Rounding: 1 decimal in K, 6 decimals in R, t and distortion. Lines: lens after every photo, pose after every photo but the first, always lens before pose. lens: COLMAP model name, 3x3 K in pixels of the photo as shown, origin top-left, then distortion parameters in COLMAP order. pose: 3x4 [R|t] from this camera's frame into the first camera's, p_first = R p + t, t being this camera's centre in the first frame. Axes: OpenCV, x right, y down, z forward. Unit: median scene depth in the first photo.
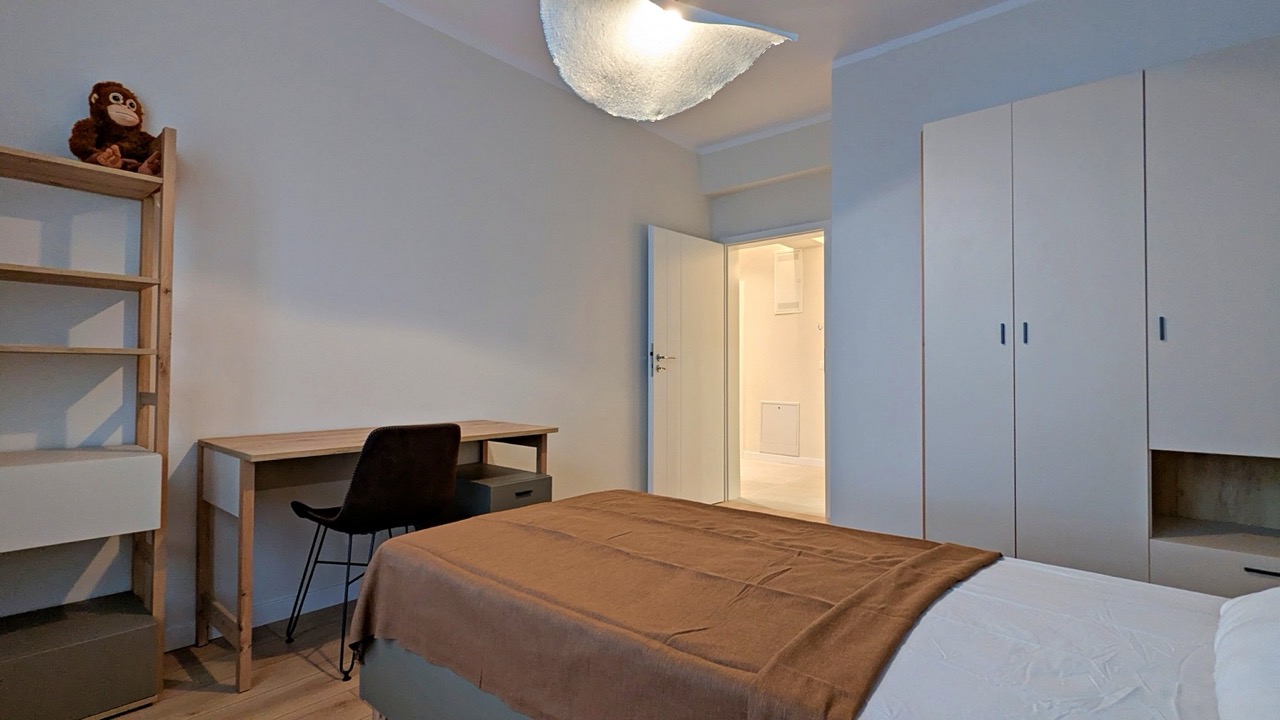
lens RADIAL K [[599.6, 0, 650.8], [0, 599.6, 364.1], [0, 0, 1]] dist [-0.001359, 0.001318]
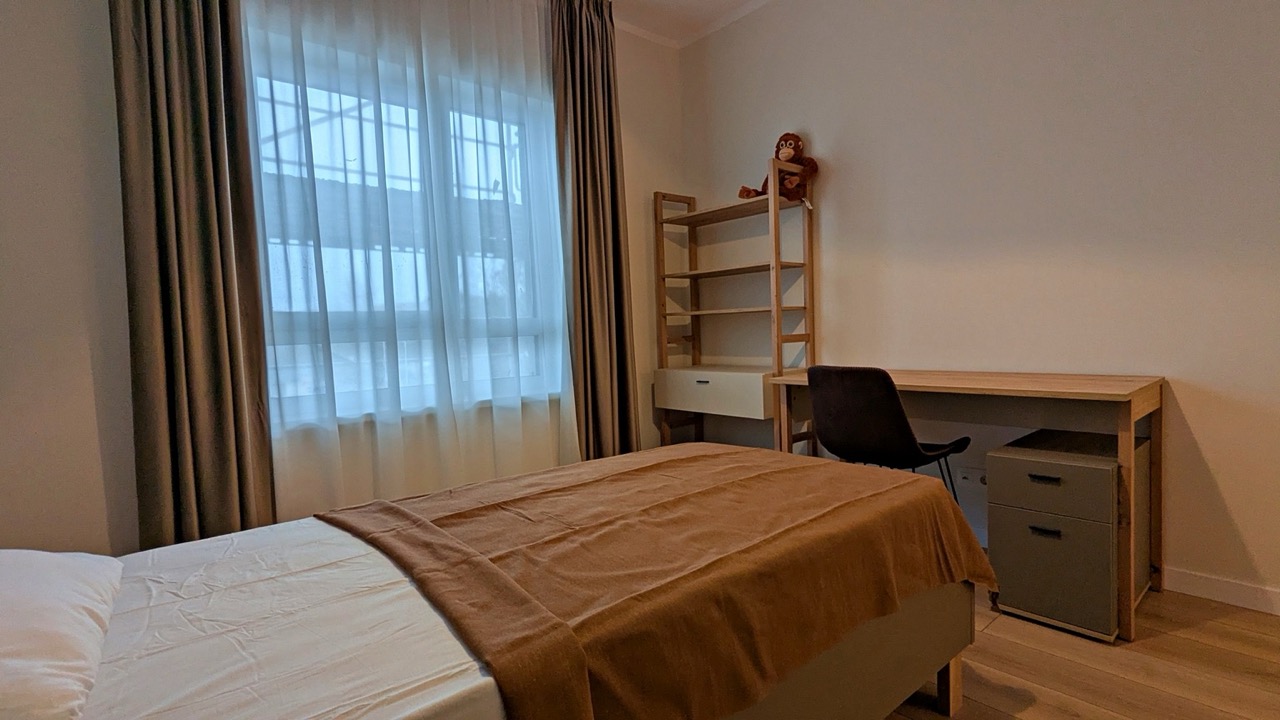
lens RADIAL K [[599.6, 0, 624.4], [0, 599.6, 365.6], [0, 0, 1]] dist [-0.001359, 0.001318]
pose [[-0.180250, 0.057576, -0.981934, 0.719918], [0.047636, 0.997625, 0.049752, 0.021195], [0.982467, -0.037807, -0.182564, 0.826011]]
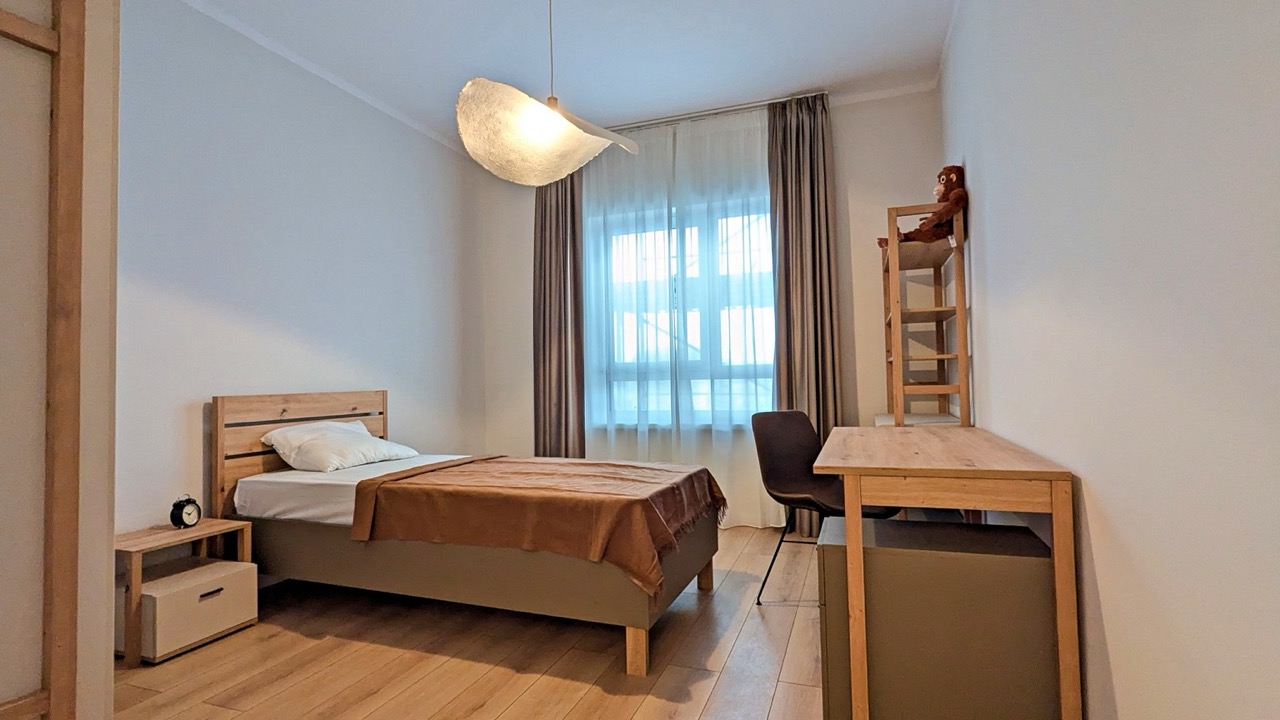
lens RADIAL K [[599.6, 0, 638.2], [0, 599.6, 357.3], [0, 0, 1]] dist [-0.001359, 0.001318]
pose [[-0.941328, 0.002723, -0.337483, 0.297034], [0.019345, 0.998759, -0.045899, 0.024358], [0.336939, -0.049734, -0.940212, 1.975357]]
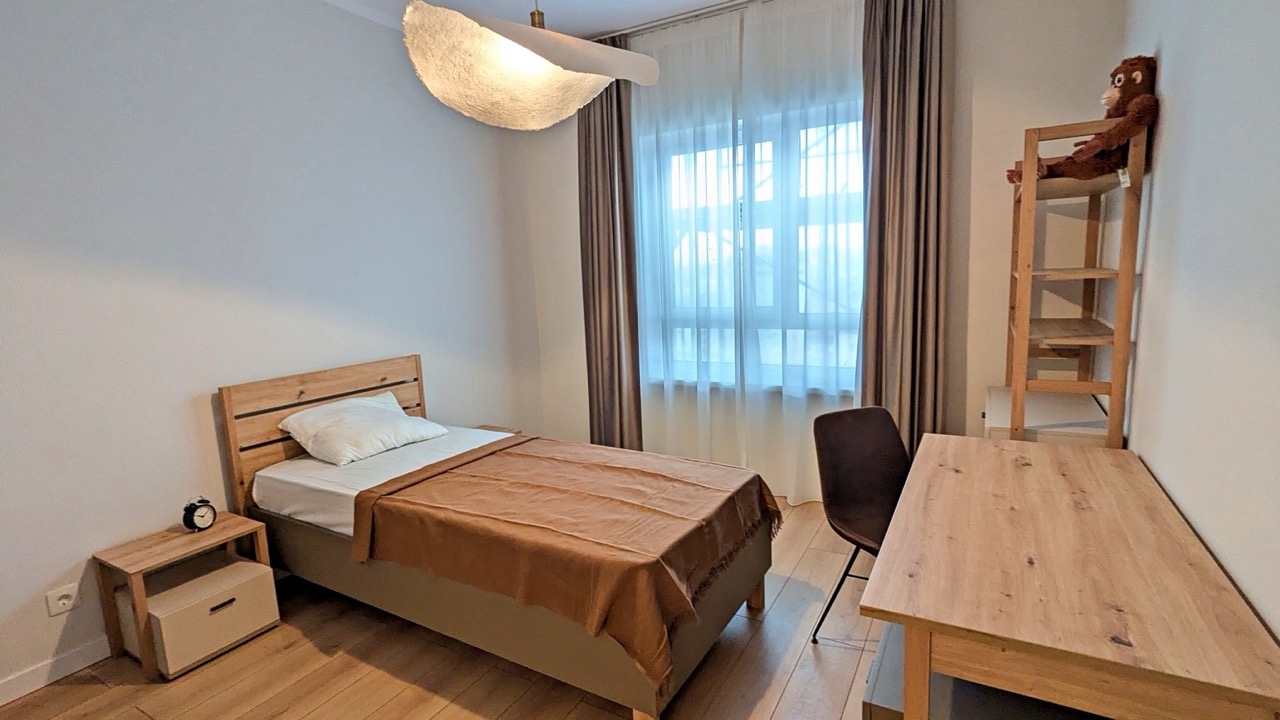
lens RADIAL K [[599.6, 0, 639.1], [0, 599.6, 356.1], [0, 0, 1]] dist [-0.001359, 0.001318]
pose [[-0.983846, 0.061749, -0.168028, 0.091228], [0.039730, 0.990535, 0.131381, -0.154567], [0.174550, 0.122583, -0.976988, 1.771884]]
